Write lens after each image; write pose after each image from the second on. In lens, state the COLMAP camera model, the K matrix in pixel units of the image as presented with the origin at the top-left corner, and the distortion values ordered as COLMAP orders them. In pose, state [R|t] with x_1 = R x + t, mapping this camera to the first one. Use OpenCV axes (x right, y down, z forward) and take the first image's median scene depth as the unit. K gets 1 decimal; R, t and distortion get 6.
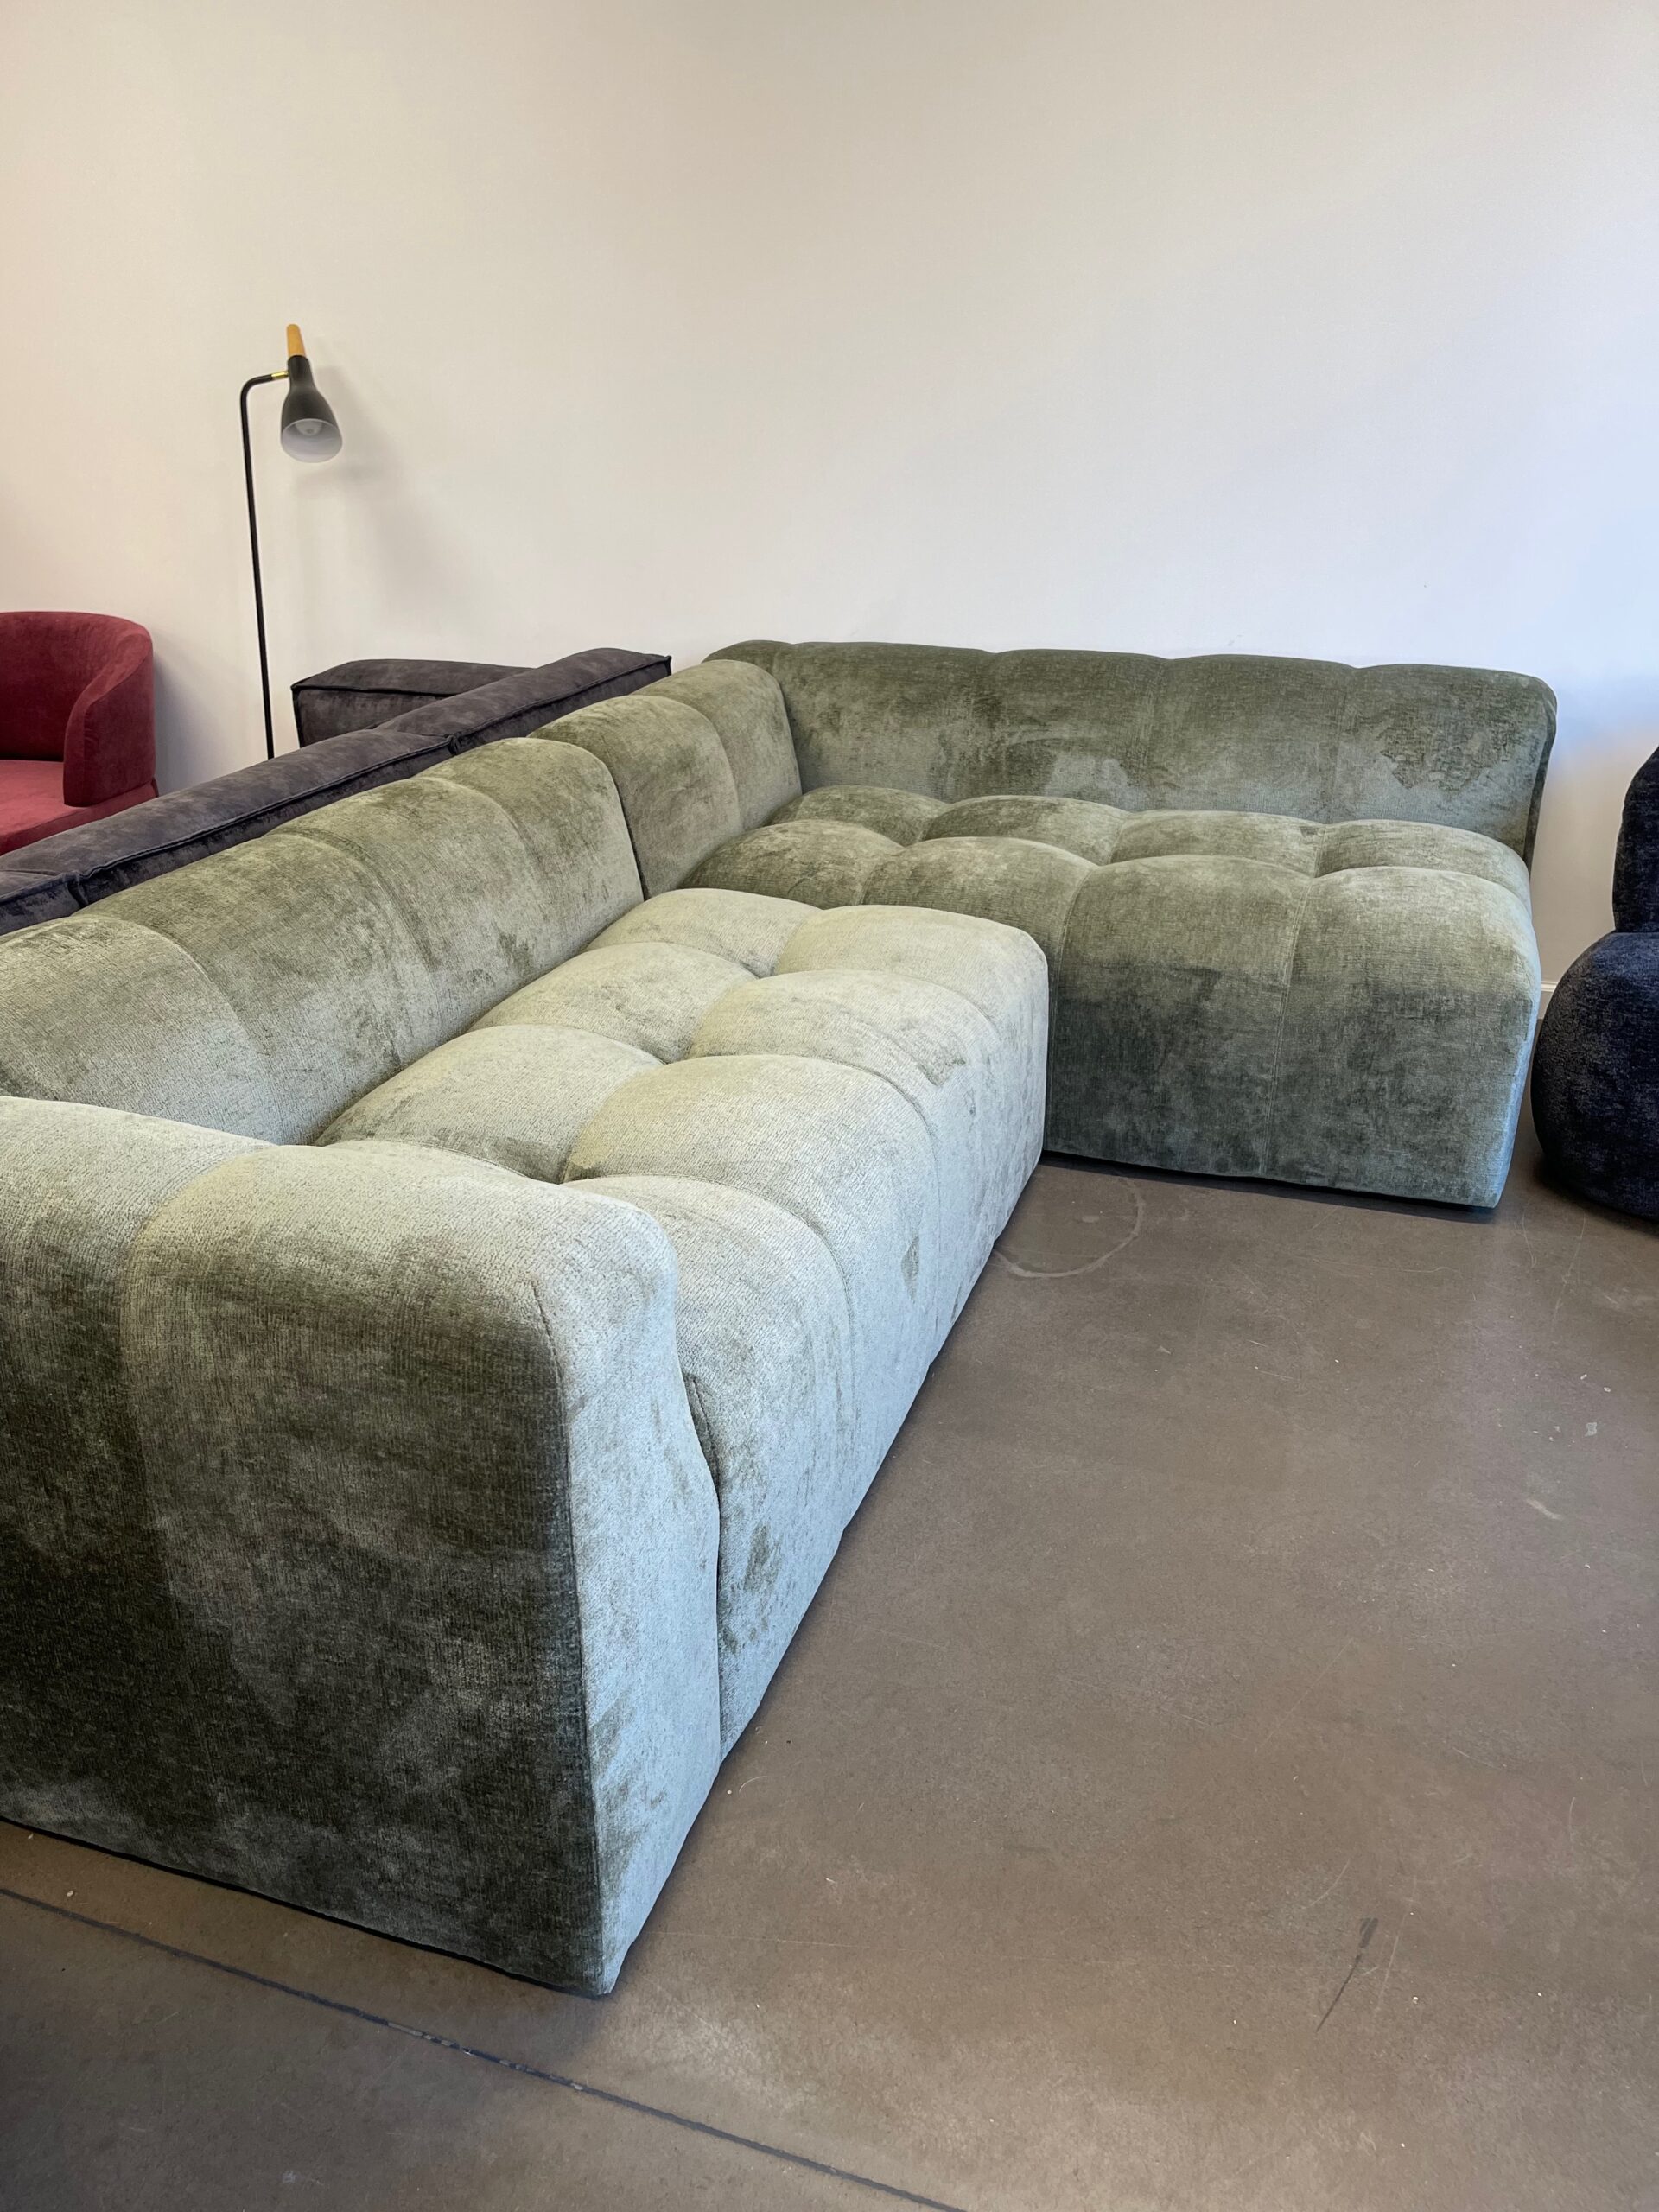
lens RADIAL K [[1677.2, 0, 833.9], [0, 1677.2, 1111.0], [0, 0, 1]] dist [0.031883, -0.003374]
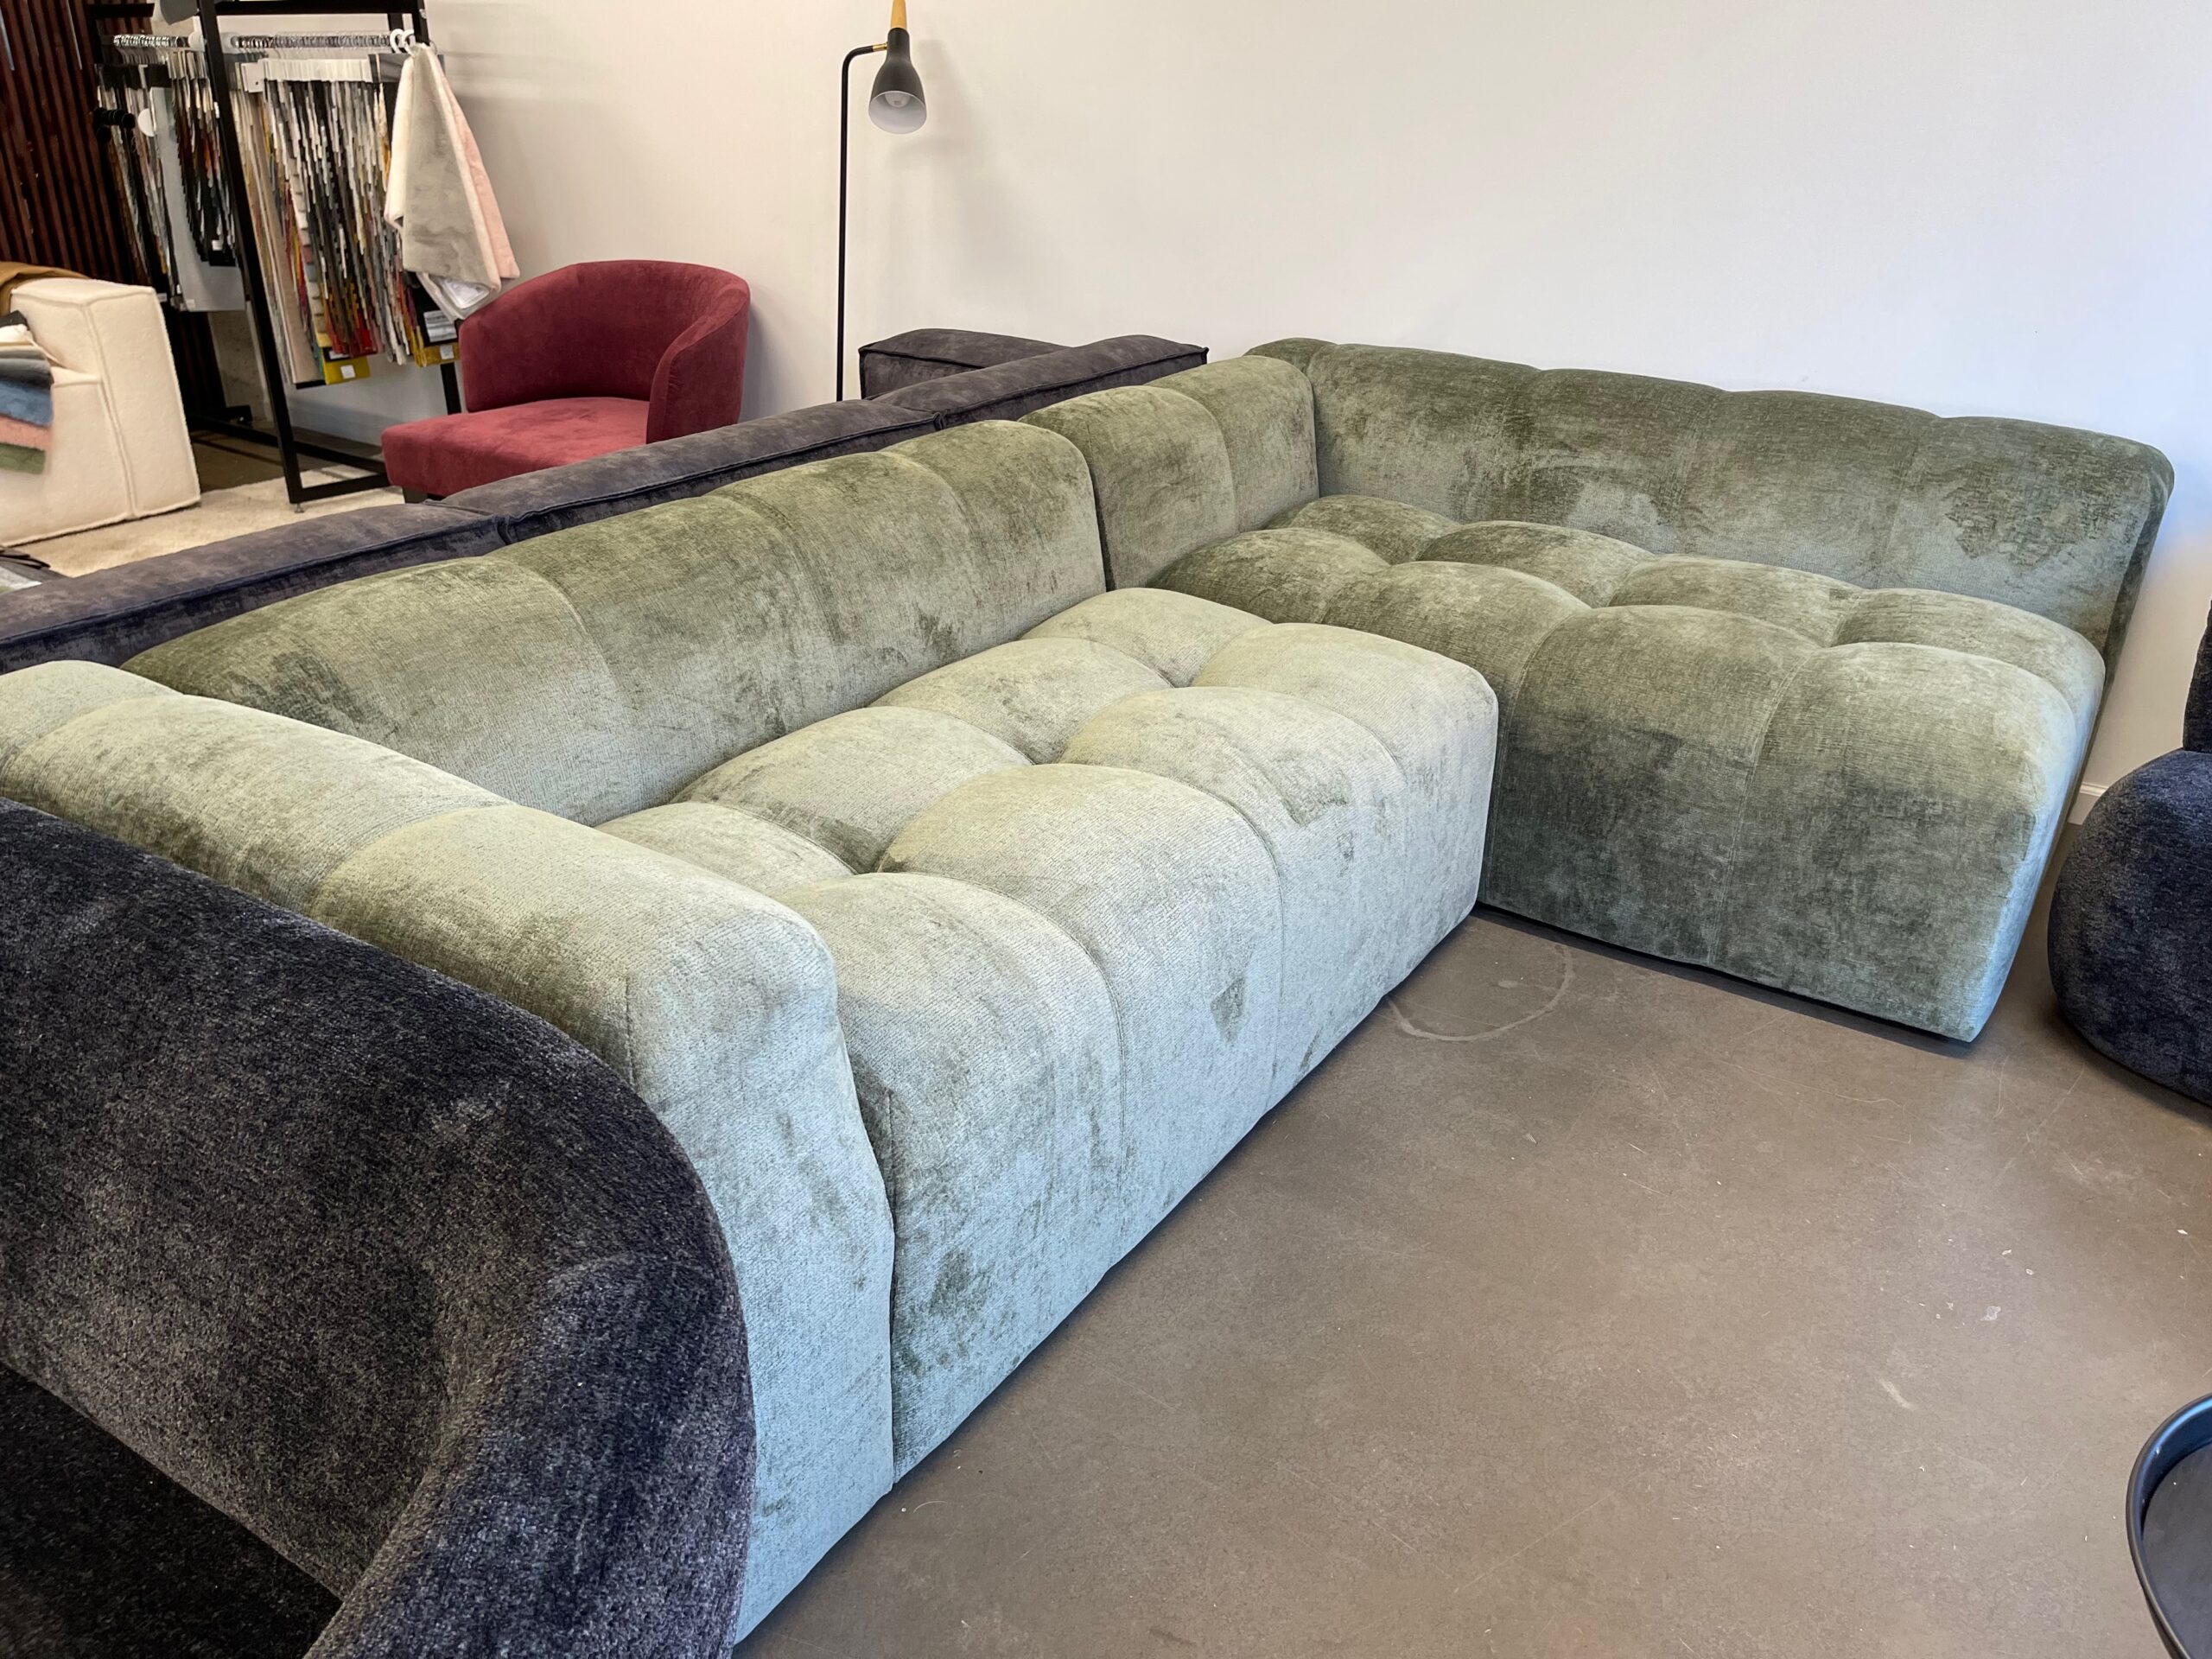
lens RADIAL K [[1677.2, 0, 1106.6], [0, 1677.2, 822.3], [0, 0, 1]] dist [0.031883, -0.003374]
pose [[0.968639, 0.134375, -0.209004, 0.127387], [-0.130993, 0.990929, 0.030006, -0.025002], [0.211140, -0.001686, 0.977454, 0.038028]]
